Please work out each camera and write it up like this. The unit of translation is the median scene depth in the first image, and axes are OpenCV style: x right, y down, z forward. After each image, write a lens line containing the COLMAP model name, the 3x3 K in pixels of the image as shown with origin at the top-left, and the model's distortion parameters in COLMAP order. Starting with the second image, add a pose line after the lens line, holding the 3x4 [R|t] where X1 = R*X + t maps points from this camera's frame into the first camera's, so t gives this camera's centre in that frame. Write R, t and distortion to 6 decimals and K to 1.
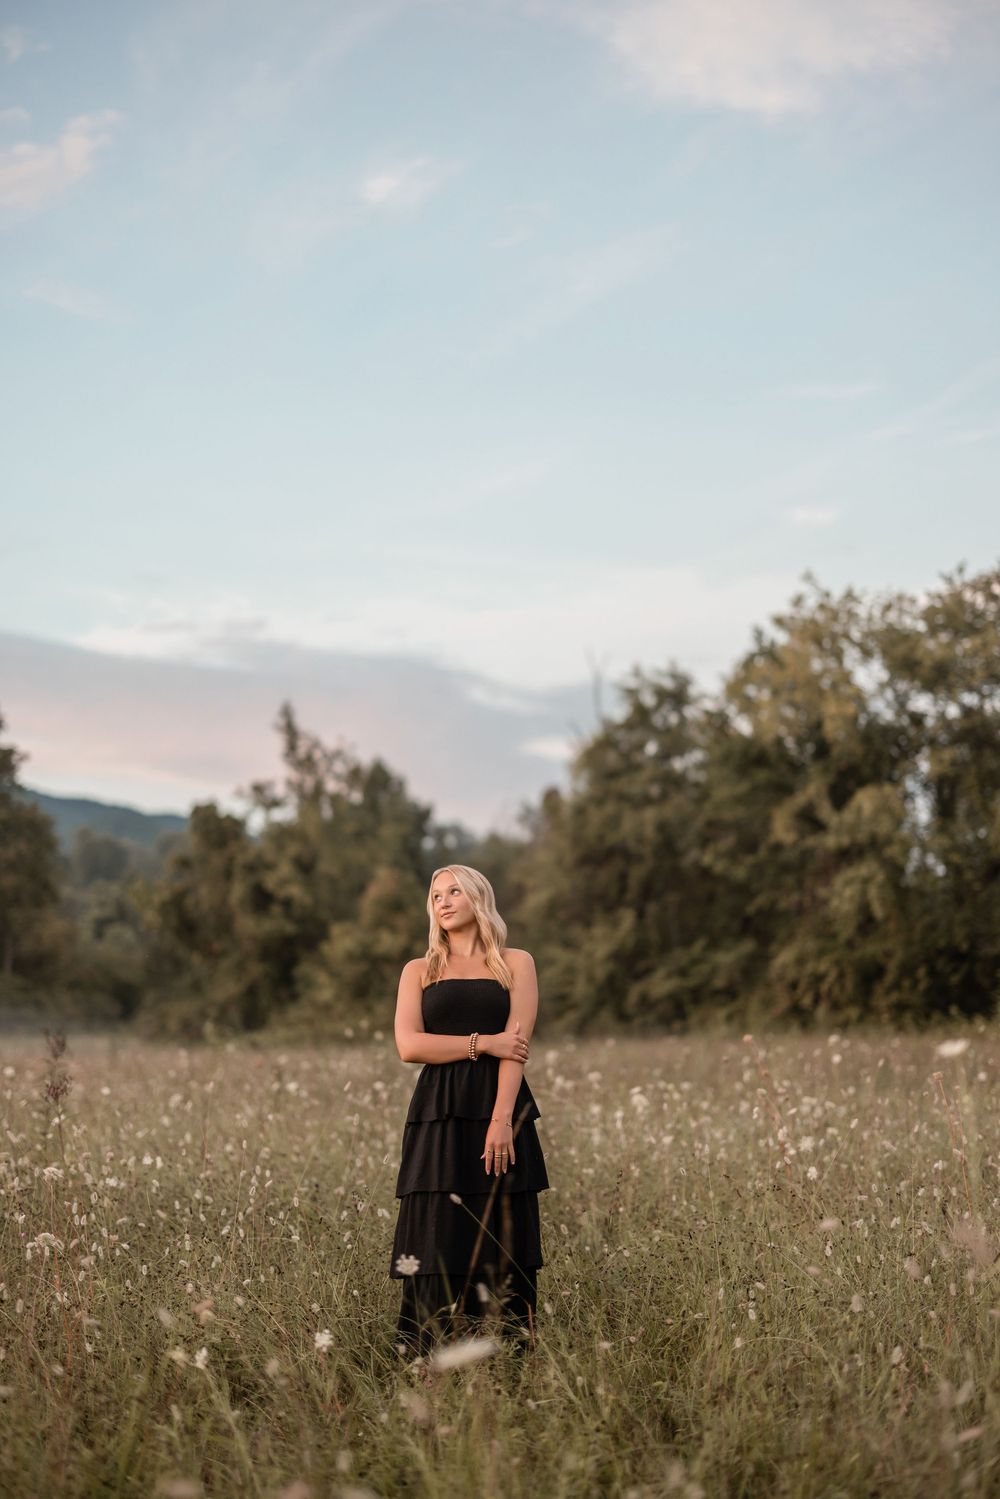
lens RADIAL K [[2160.5, 0, 500.0], [0, 2160.5, 749.5], [0, 0, 1]] dist [0.012172, 0.059260]
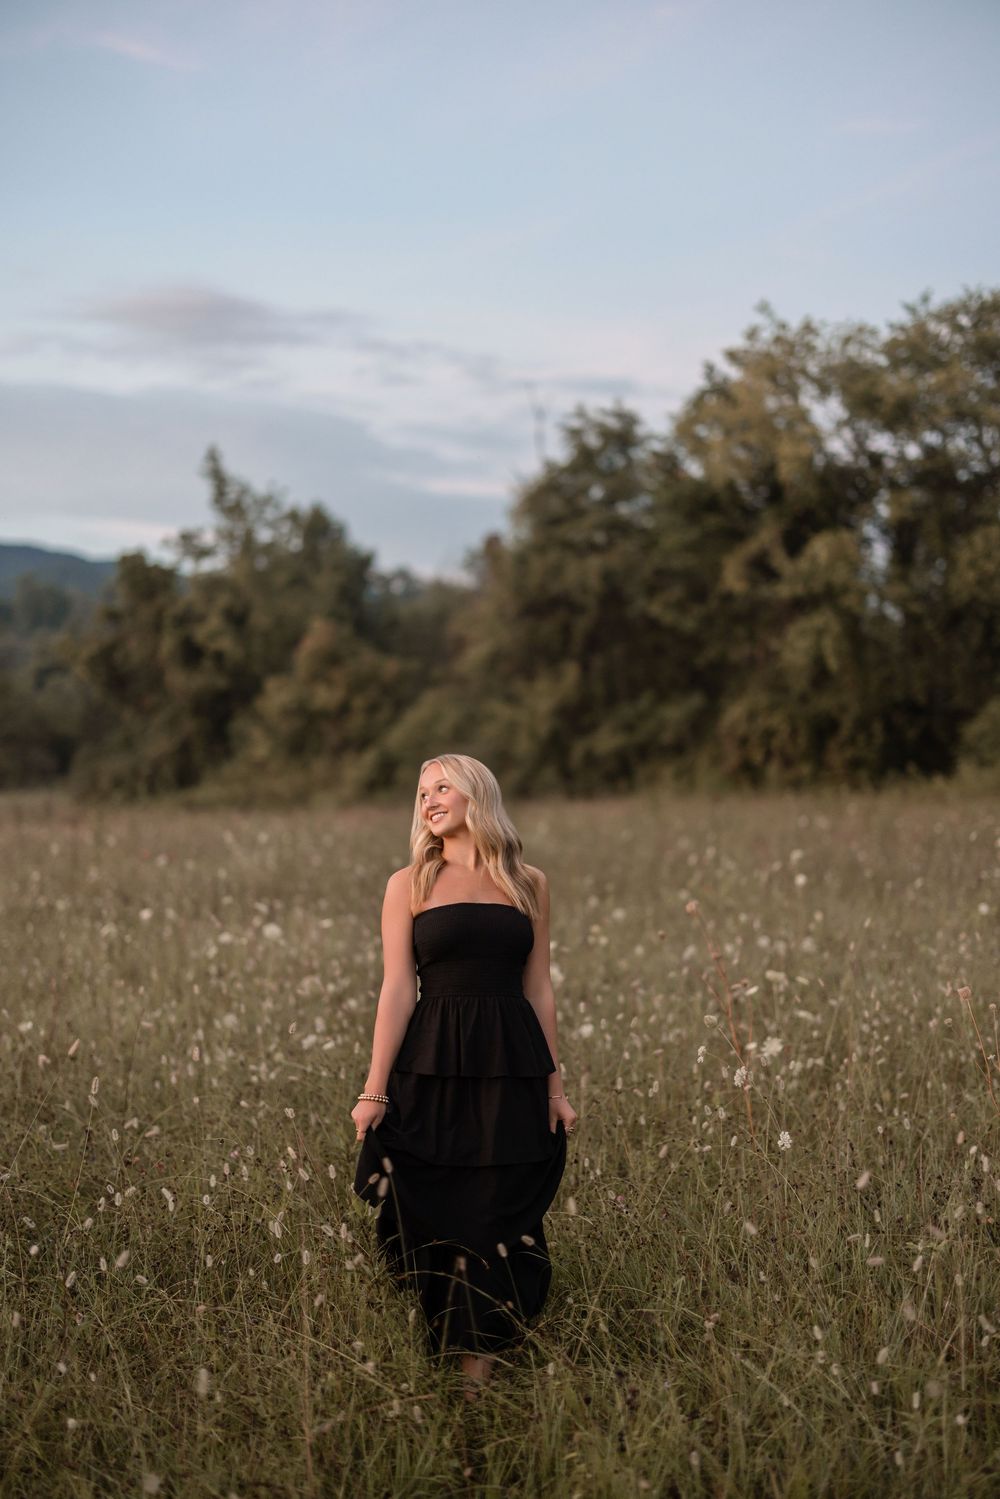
lens RADIAL K [[2160.5, 0, 500.0], [0, 2160.5, 749.5], [0, 0, 1]] dist [0.012172, 0.059260]
pose [[0.999715, -0.008699, 0.022229, 0.005837], [0.006002, 0.992919, 0.118642, -0.001482], [-0.023103, -0.118475, 0.992688, 0.047371]]
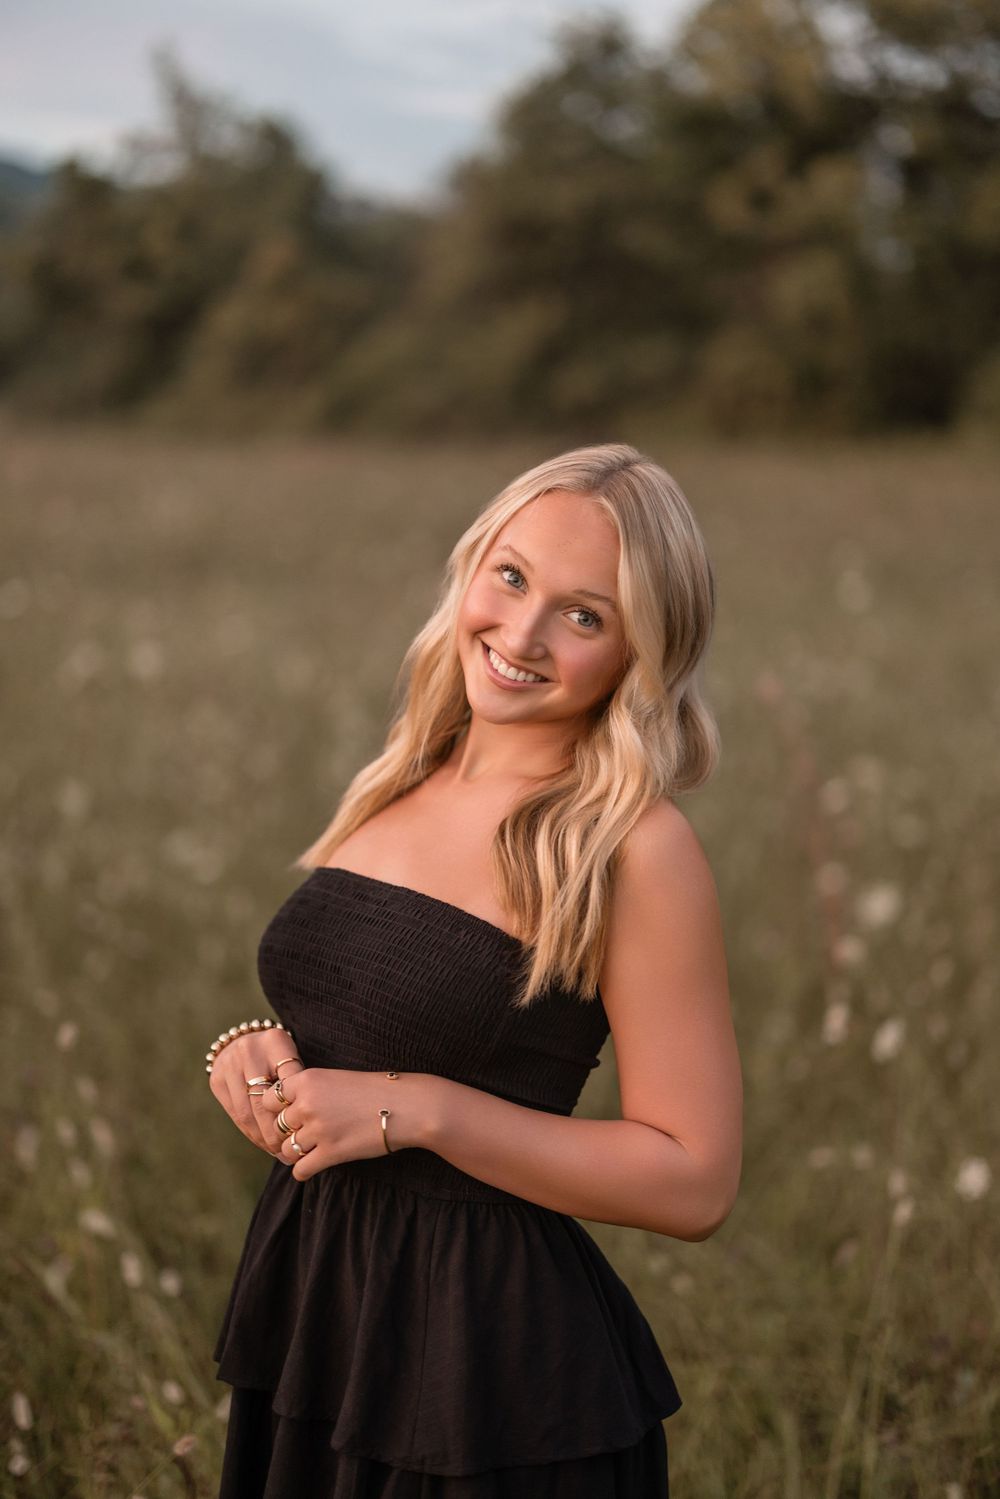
lens RADIAL K [[2160.5, 0, 500.0], [0, 2160.5, 749.5], [0, 0, 1]] dist [0.012172, 0.059260]
pose [[0.998690, 0.022615, 0.045904, 0.003434], [-0.034707, 0.958538, 0.282843, 0.002521], [-0.037604, -0.284066, 0.958067, 0.101276]]
